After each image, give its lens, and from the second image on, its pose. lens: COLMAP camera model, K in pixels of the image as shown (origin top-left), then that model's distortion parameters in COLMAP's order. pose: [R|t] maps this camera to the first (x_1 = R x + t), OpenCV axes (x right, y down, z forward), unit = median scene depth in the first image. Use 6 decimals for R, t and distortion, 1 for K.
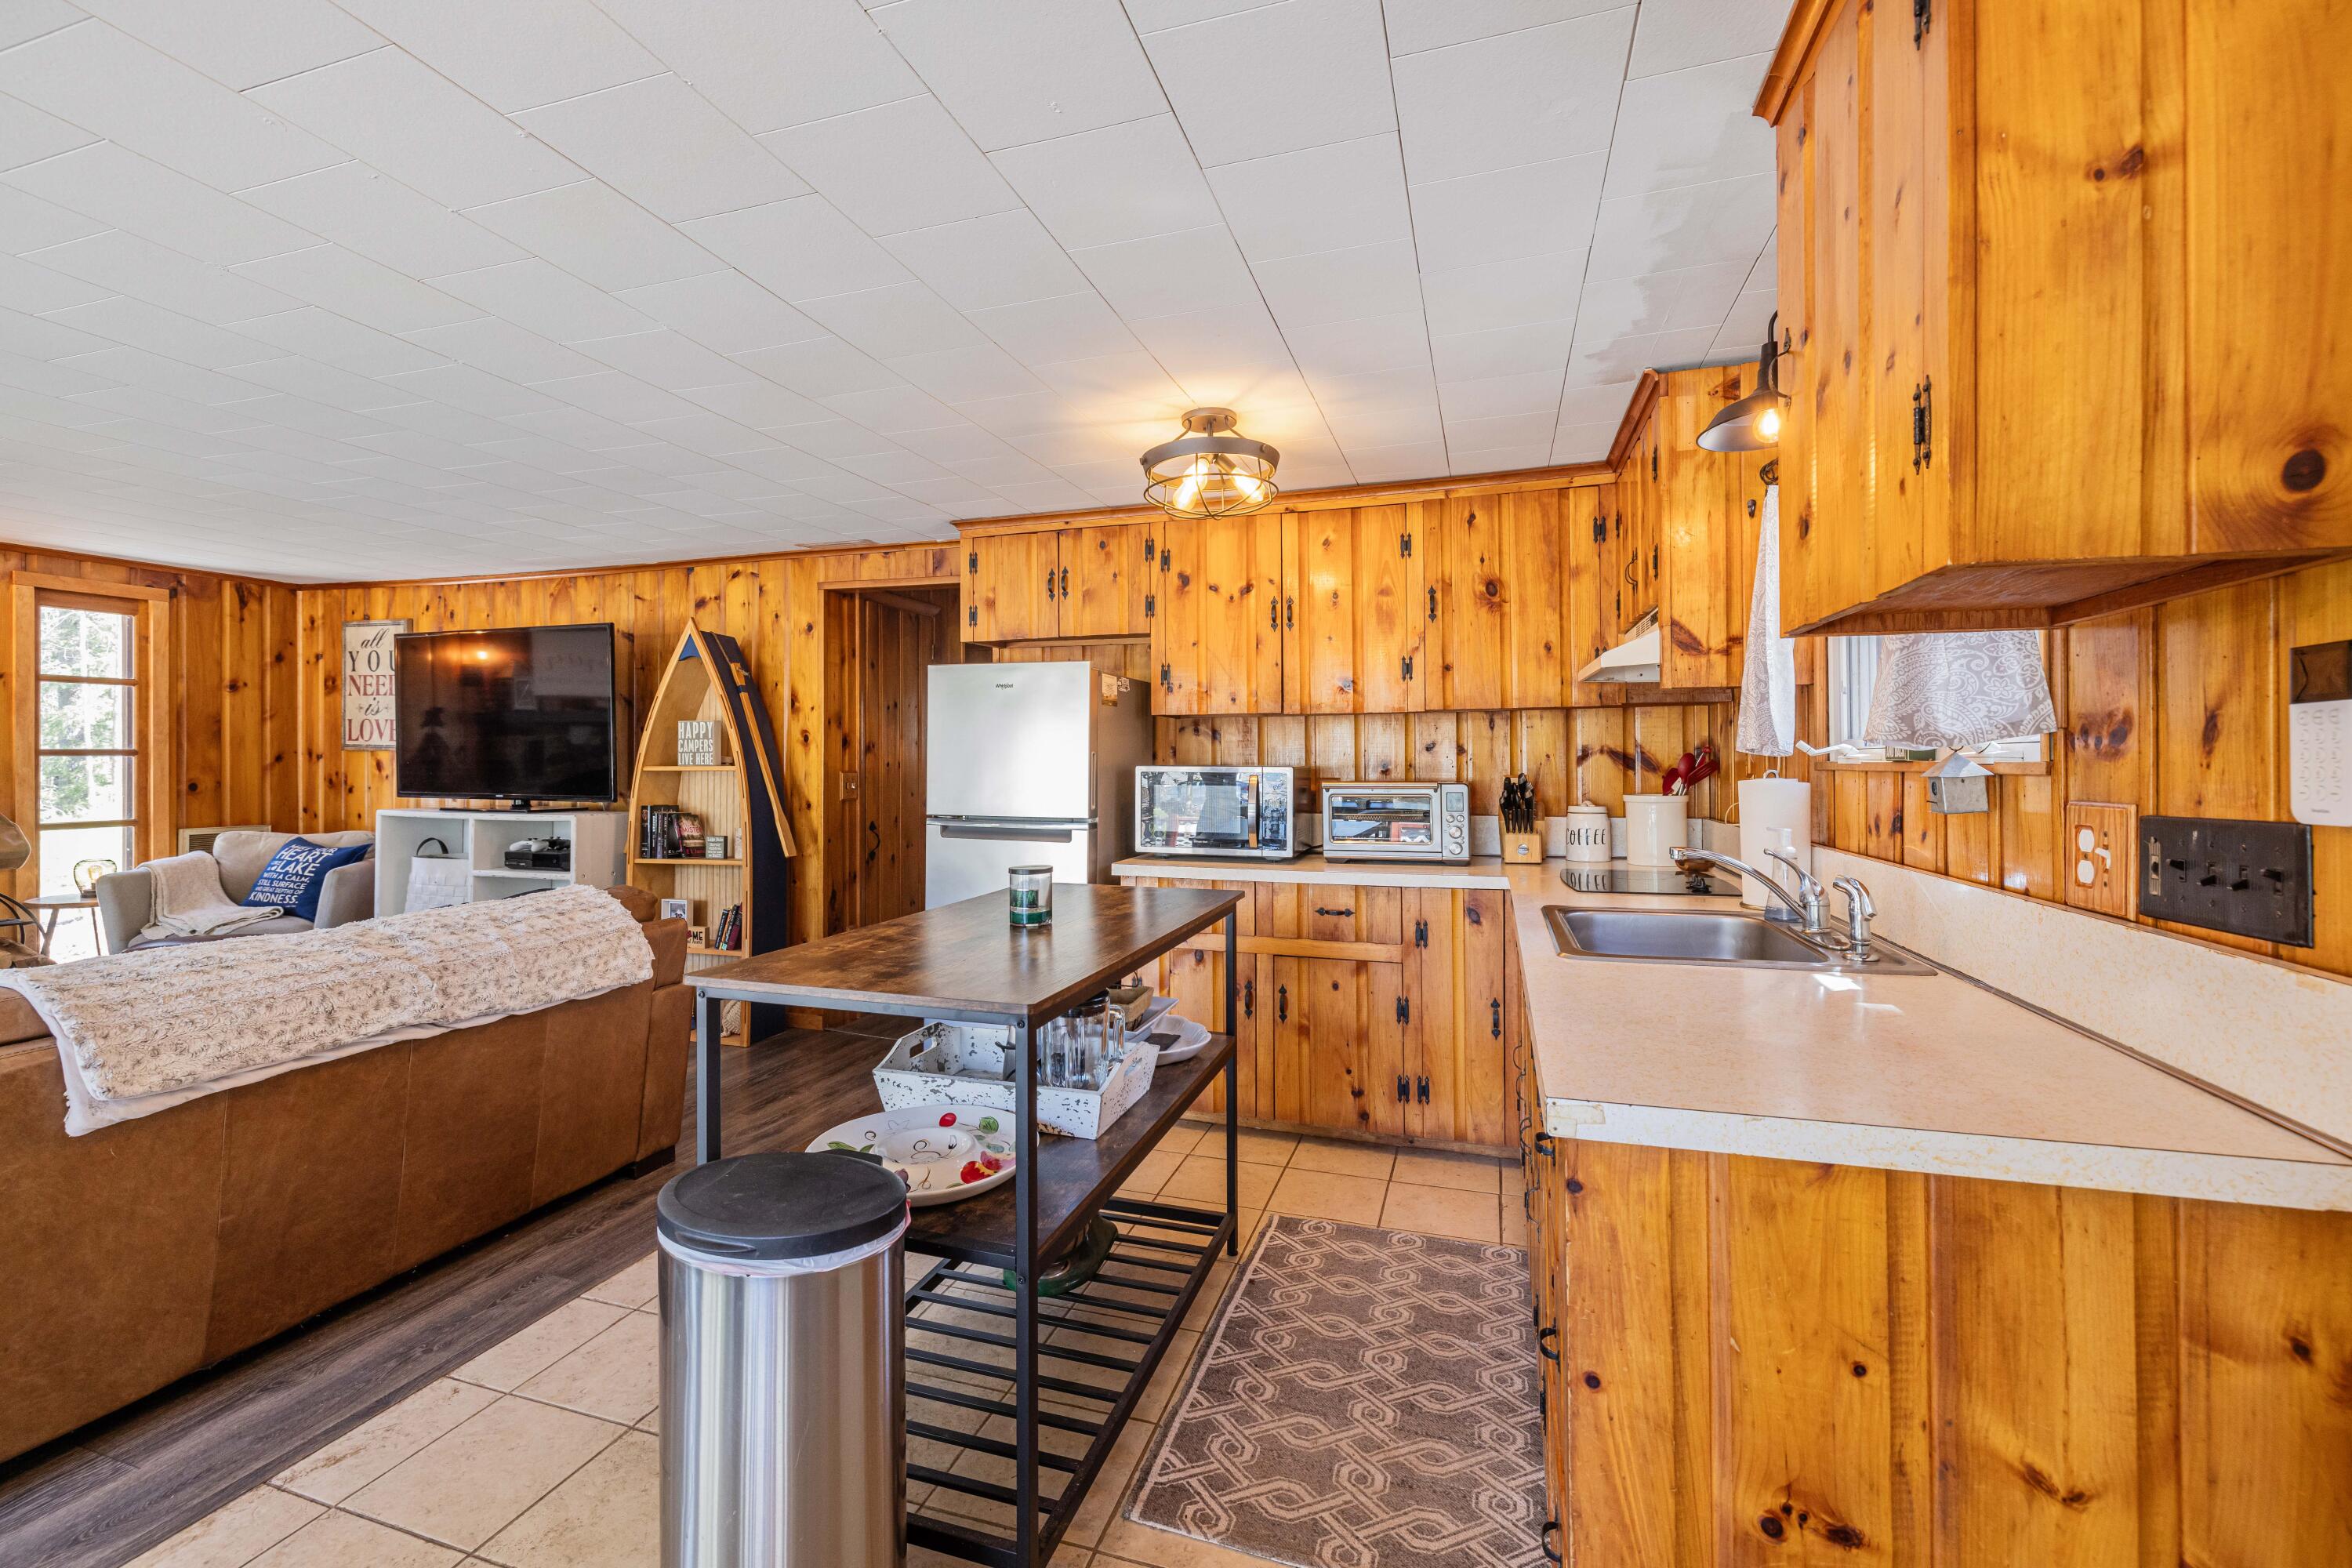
lens RADIAL K [[990.9, 0, 1168.9], [0, 990.9, 754.4], [0, 0, 1]] dist [-0.002671, -0.000290]
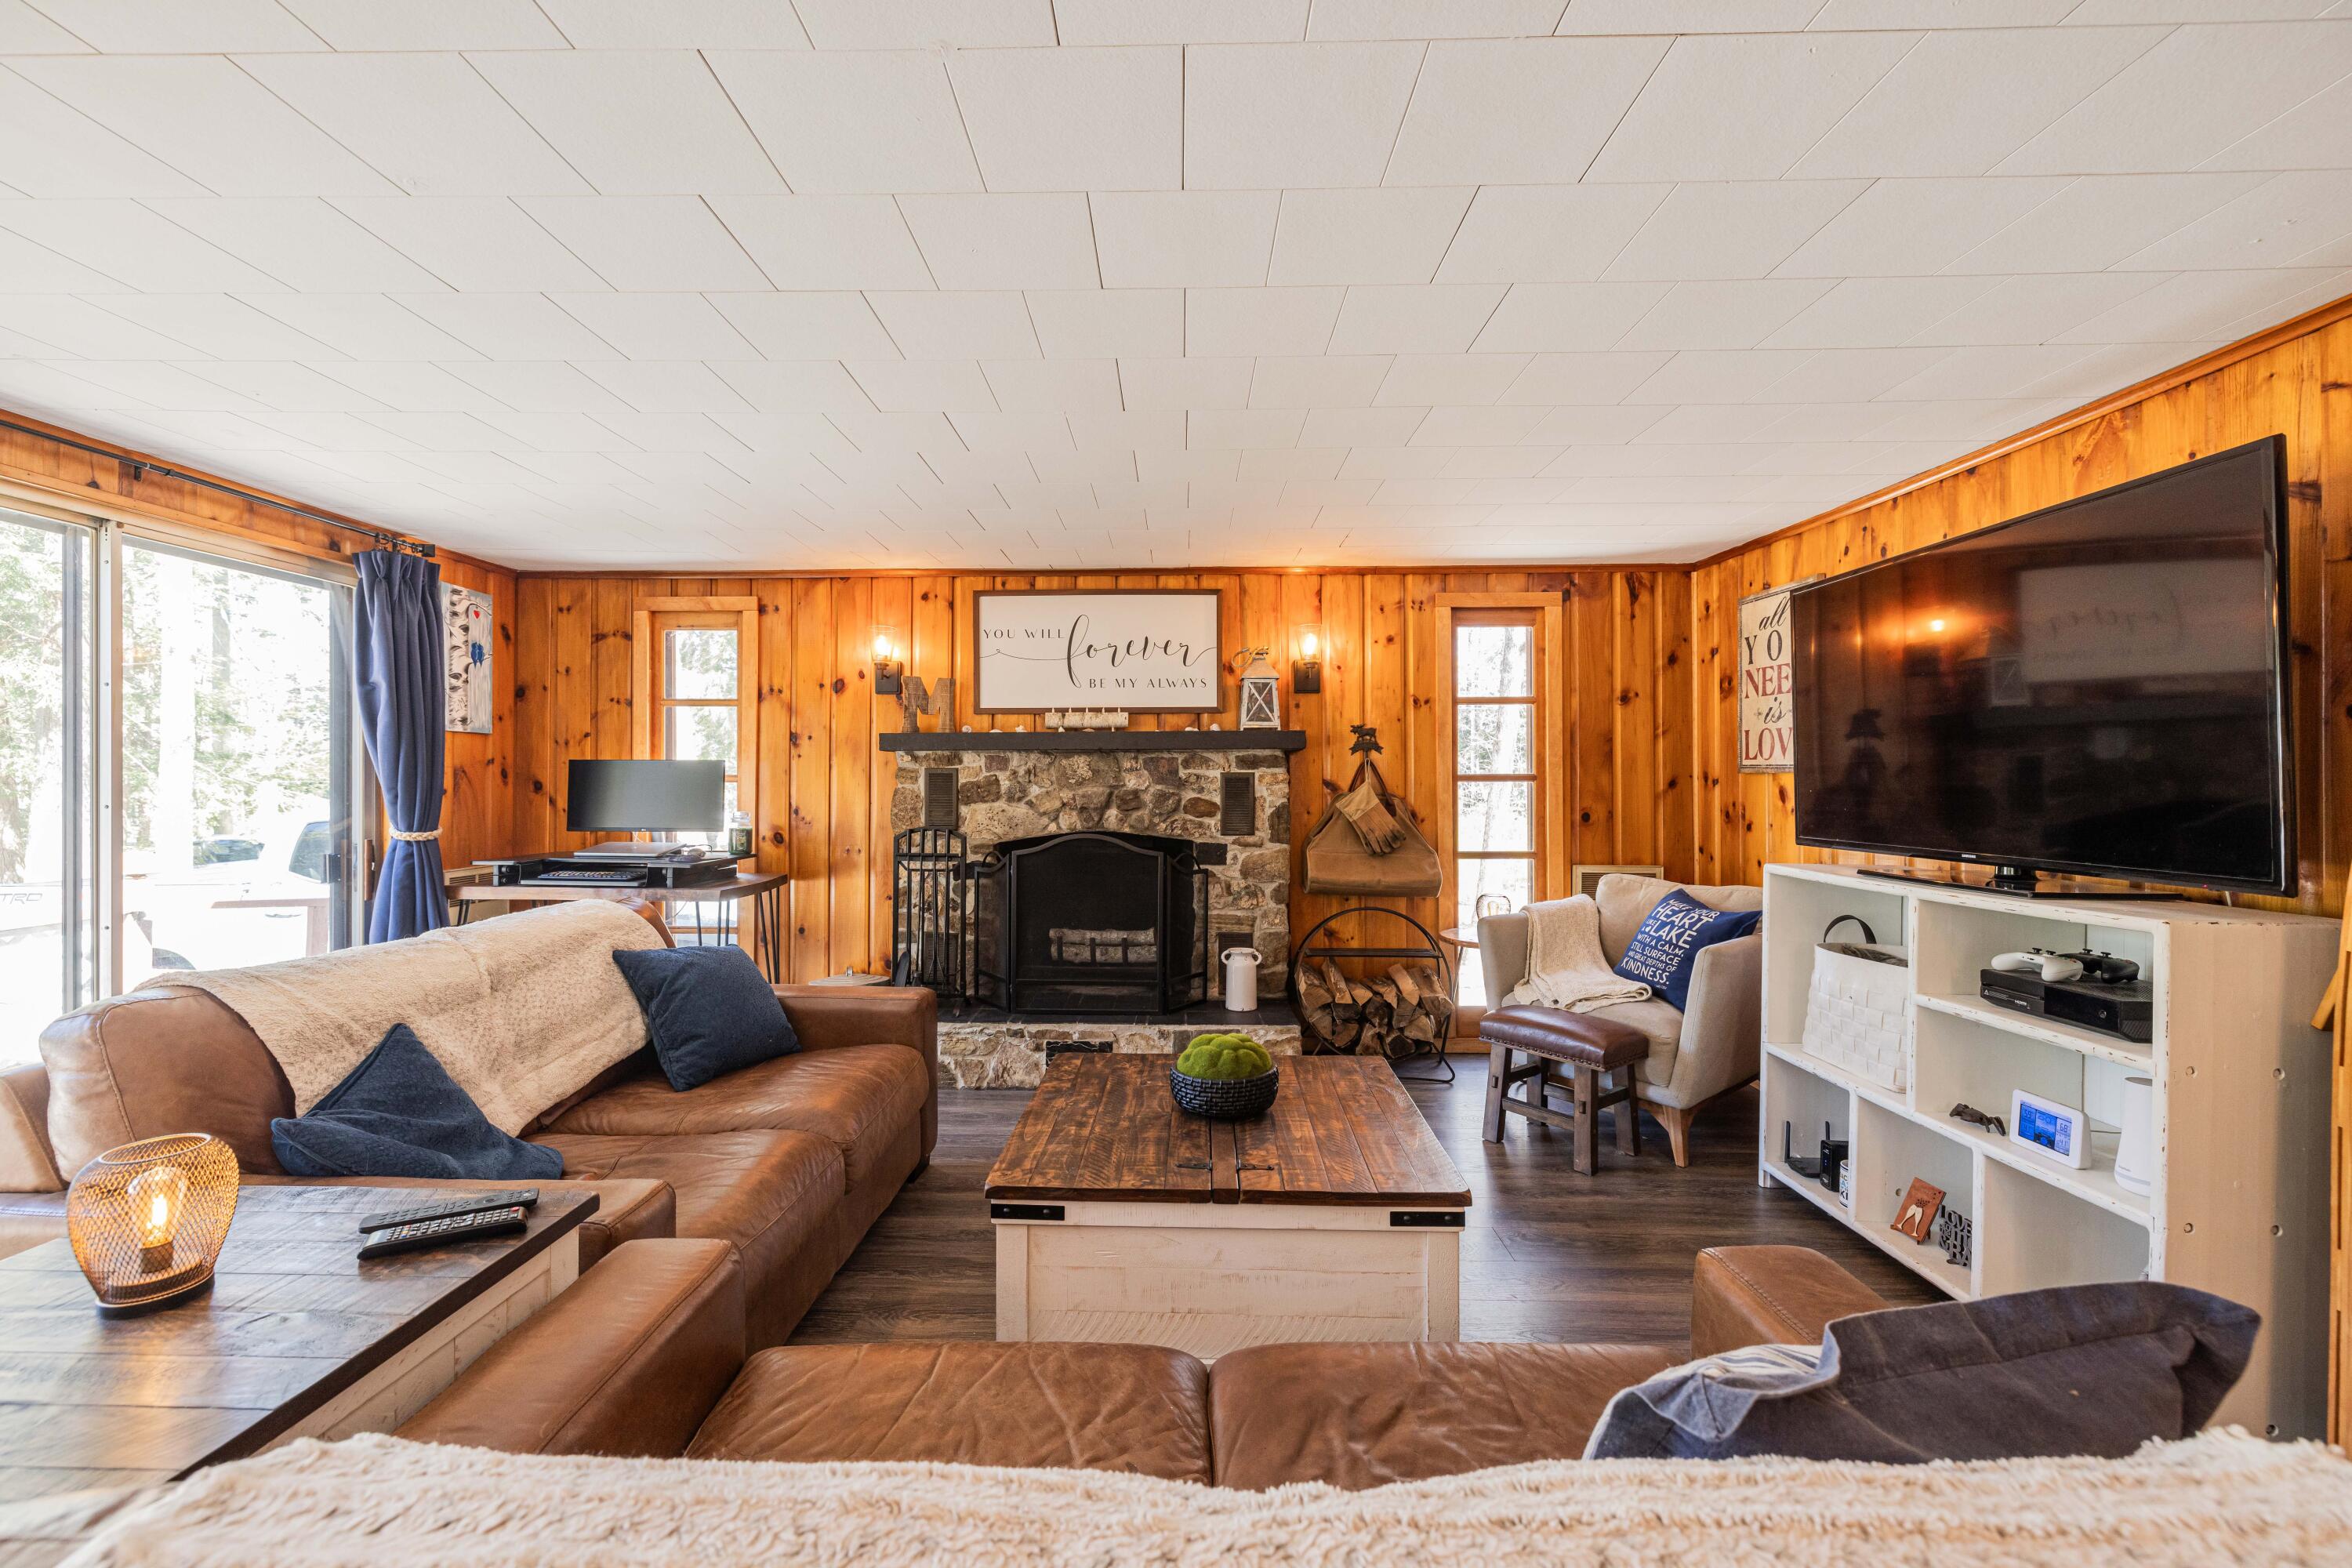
lens RADIAL K [[979.6, 0, 1164.4], [0, 979.6, 782.2], [0, 0, 1]] dist [-0.001467, -0.000182]
pose [[0.286780, -0.001869, -0.957995, -0.361100], [0.004440, 0.999990, -0.000622, 0.001710], [0.957986, -0.004075, 0.286786, 0.530336]]
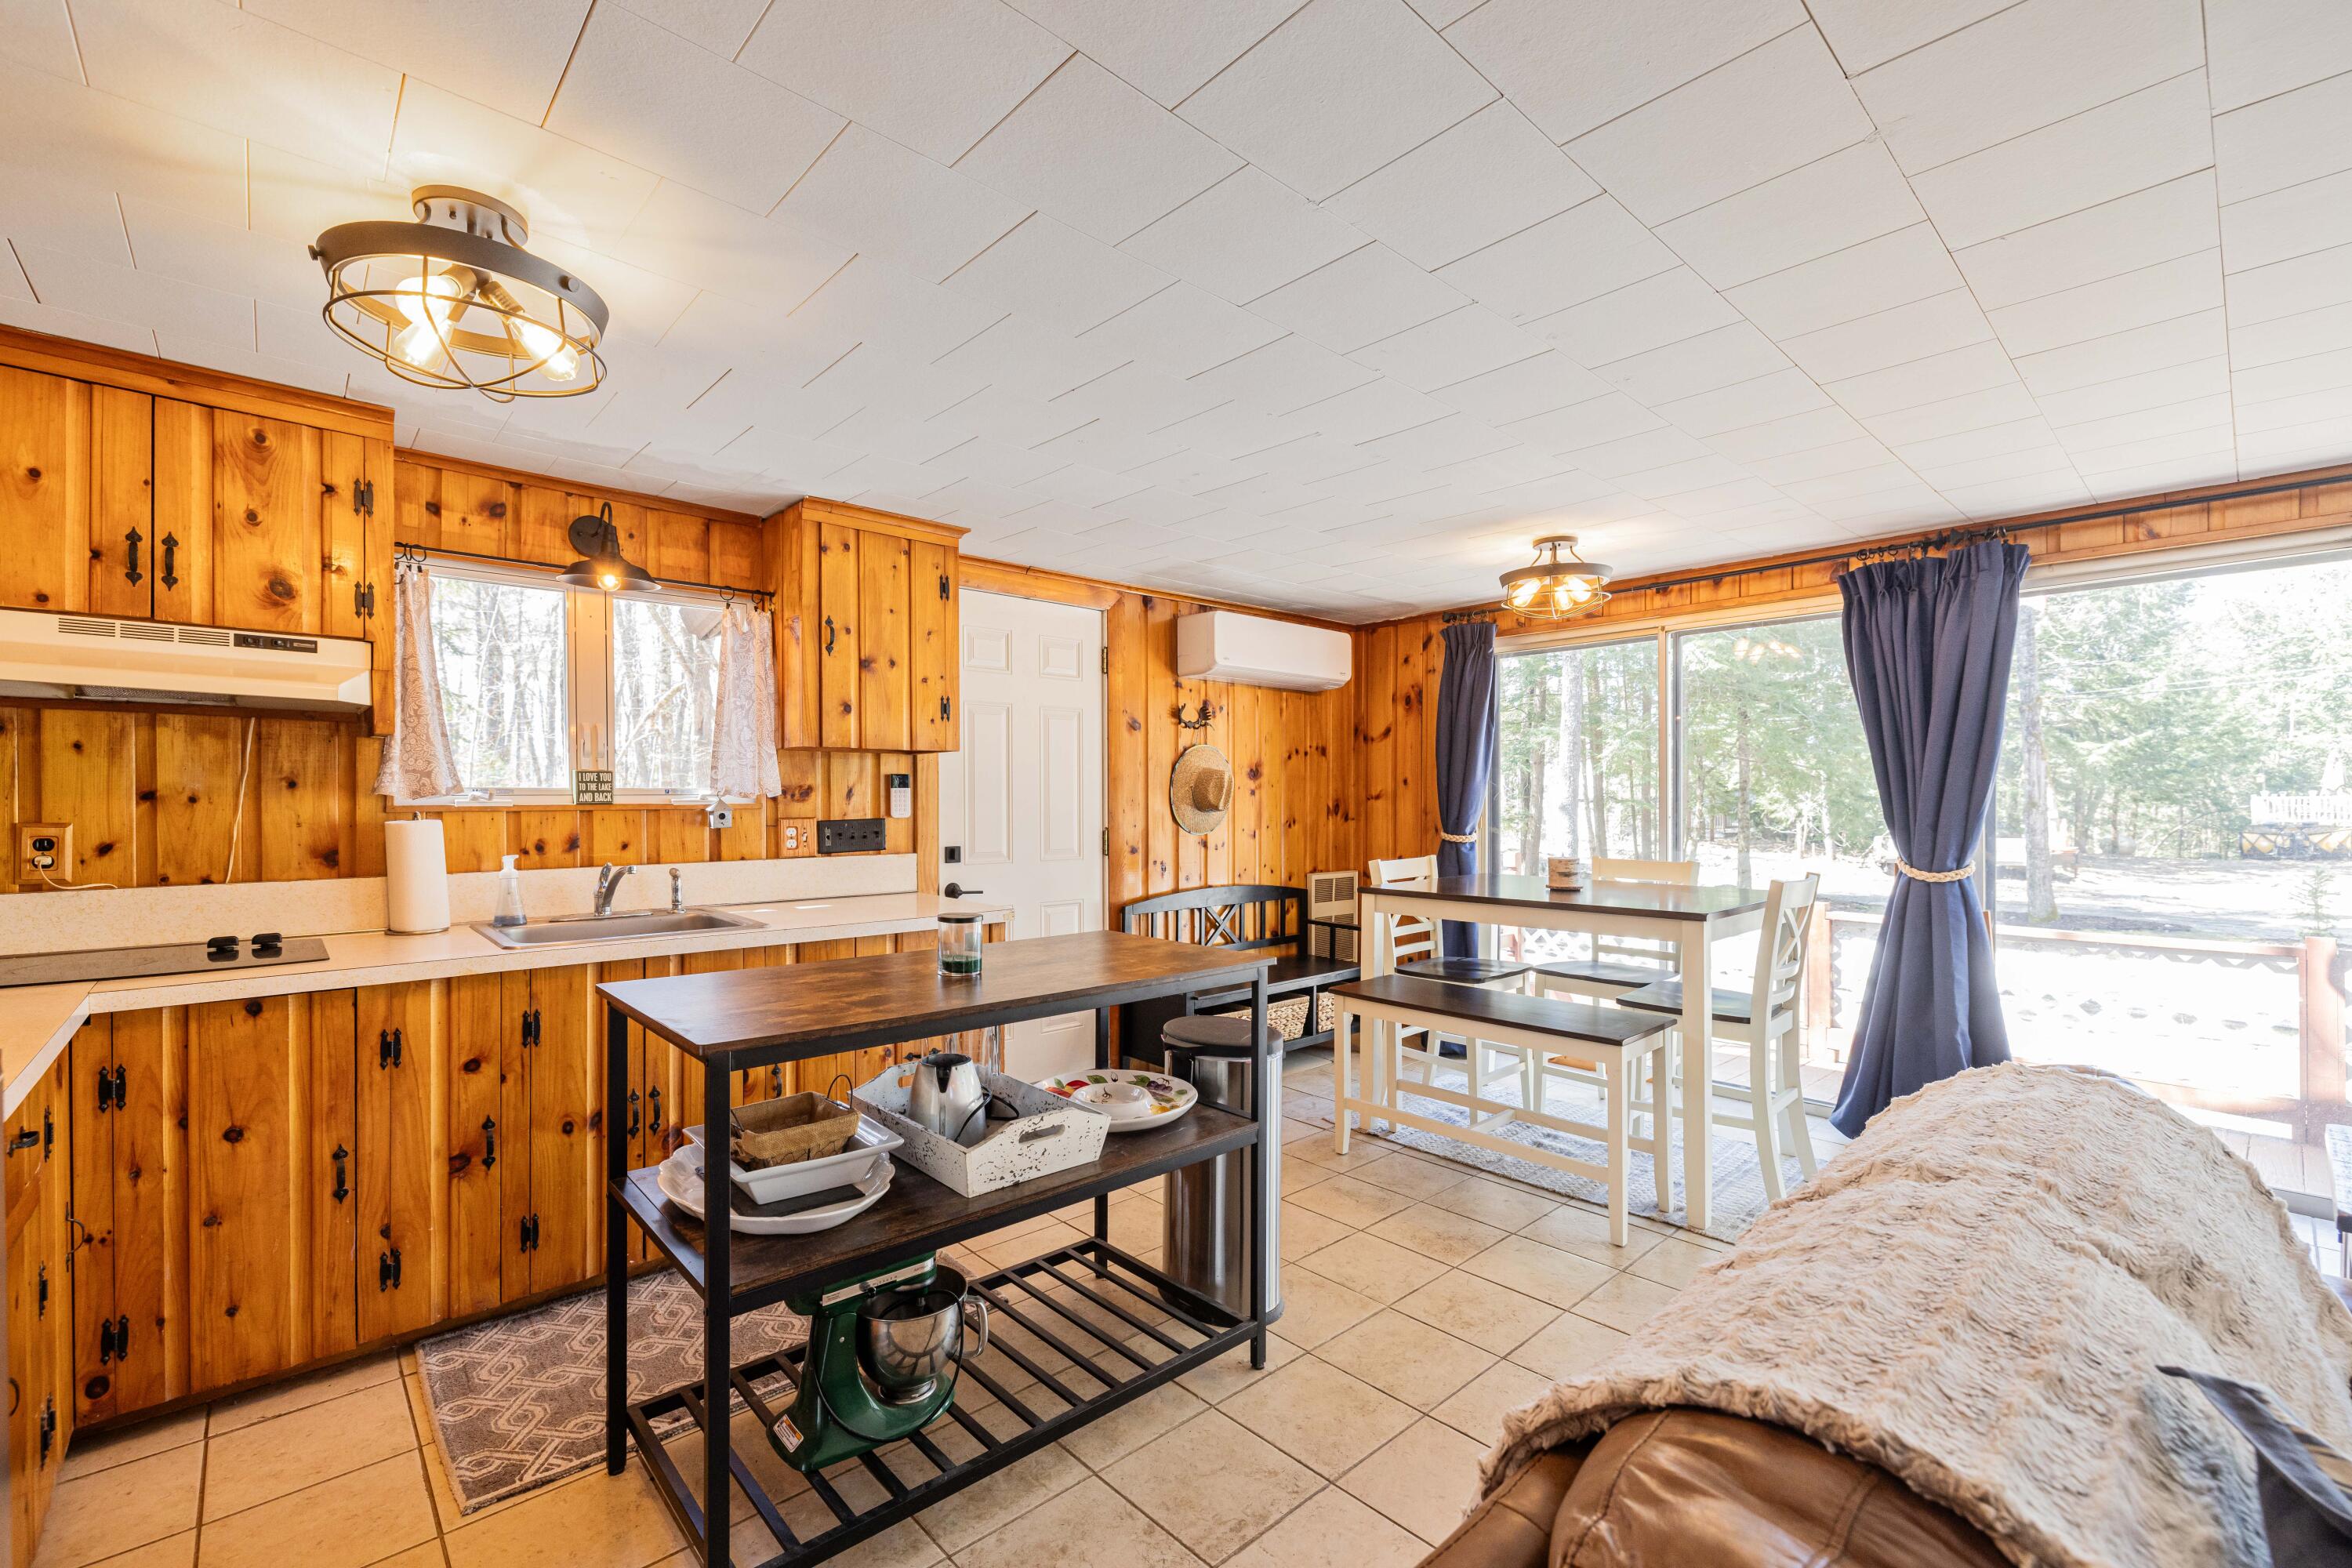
lens RADIAL K [[994.3, 0, 1149.7], [0, 994.3, 806.0], [0, 0, 1]] dist [-0.000423, -0.000182]
pose [[-0.862725, -0.004498, 0.505654, -0.415000], [-0.002617, 0.999987, 0.004430, 0.000251], [-0.505667, 0.002499, -0.862725, 0.910189]]
